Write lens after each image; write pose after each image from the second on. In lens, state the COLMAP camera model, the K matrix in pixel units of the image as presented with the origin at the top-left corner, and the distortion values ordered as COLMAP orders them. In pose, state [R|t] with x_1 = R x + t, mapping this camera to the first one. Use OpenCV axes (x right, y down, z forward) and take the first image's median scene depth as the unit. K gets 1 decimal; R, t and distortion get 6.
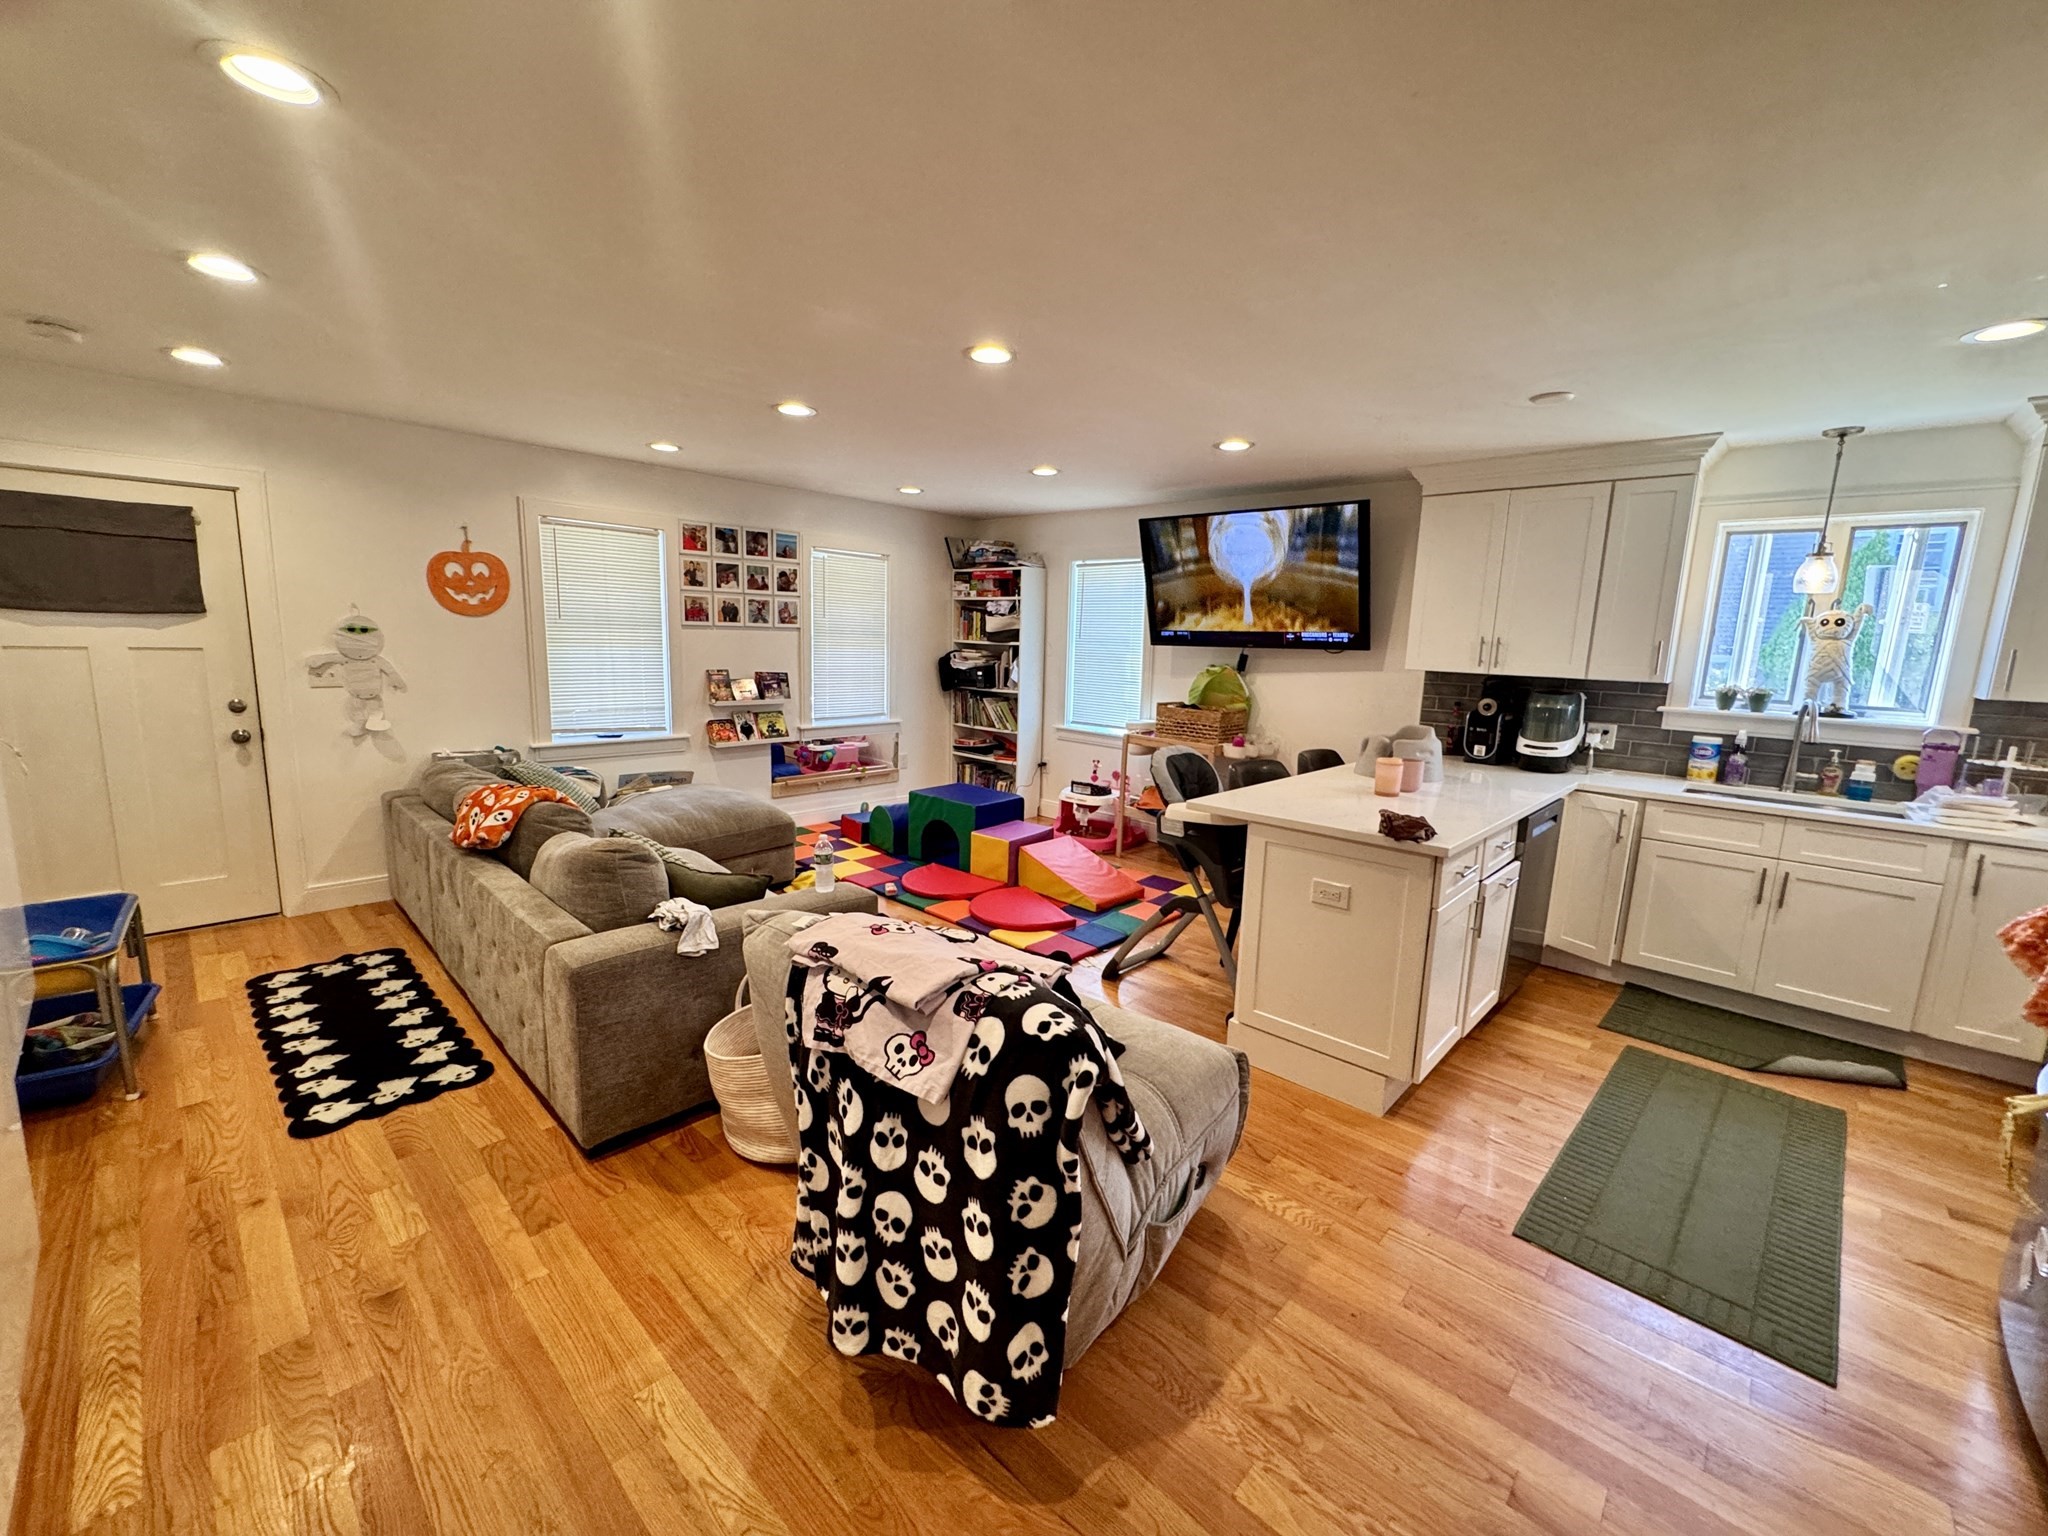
lens RADIAL K [[824.1, 0, 1025.7], [0, 824.1, 768.8], [0, 0, 1]] dist [-0.001771, 0.000699]
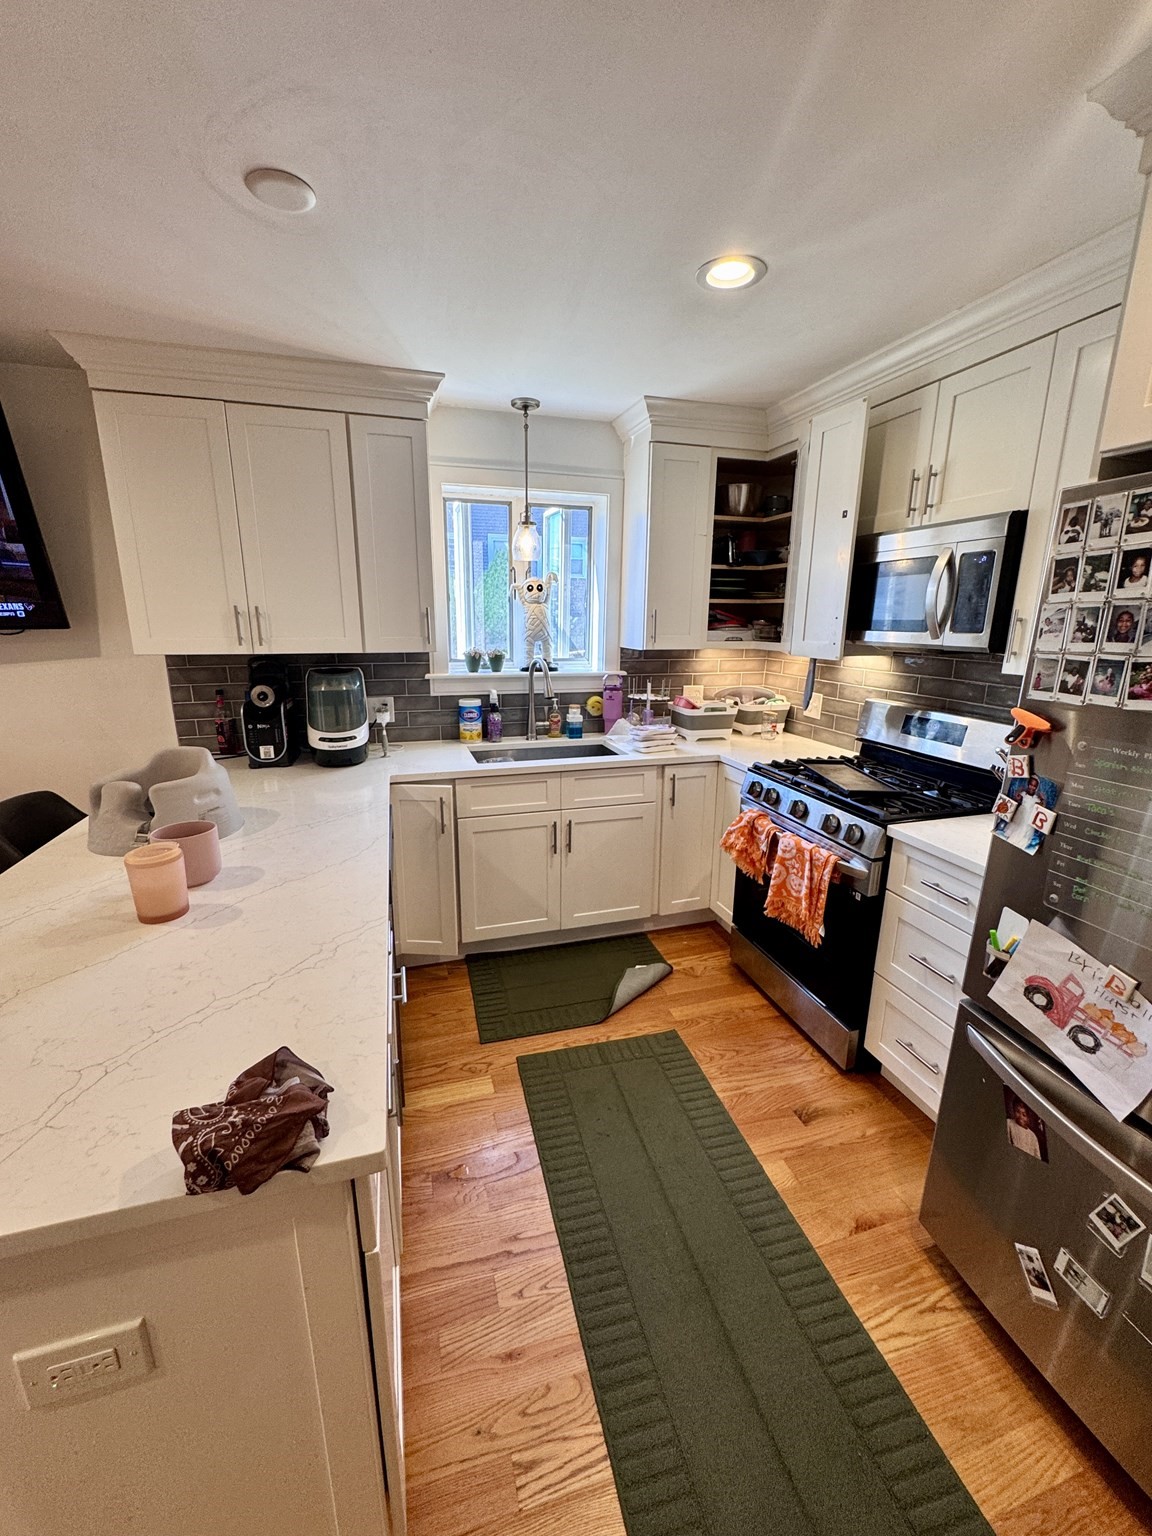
lens RADIAL K [[618.0, 0, 577.3], [0, 618.0, 768.8], [0, 0, 1]] dist [-0.001771, 0.000699]
pose [[0.504416, -0.235279, 0.830788, 0.216465], [0.150457, 0.971391, 0.183747, -0.075464], [-0.850251, 0.032313, 0.525385, 0.460553]]
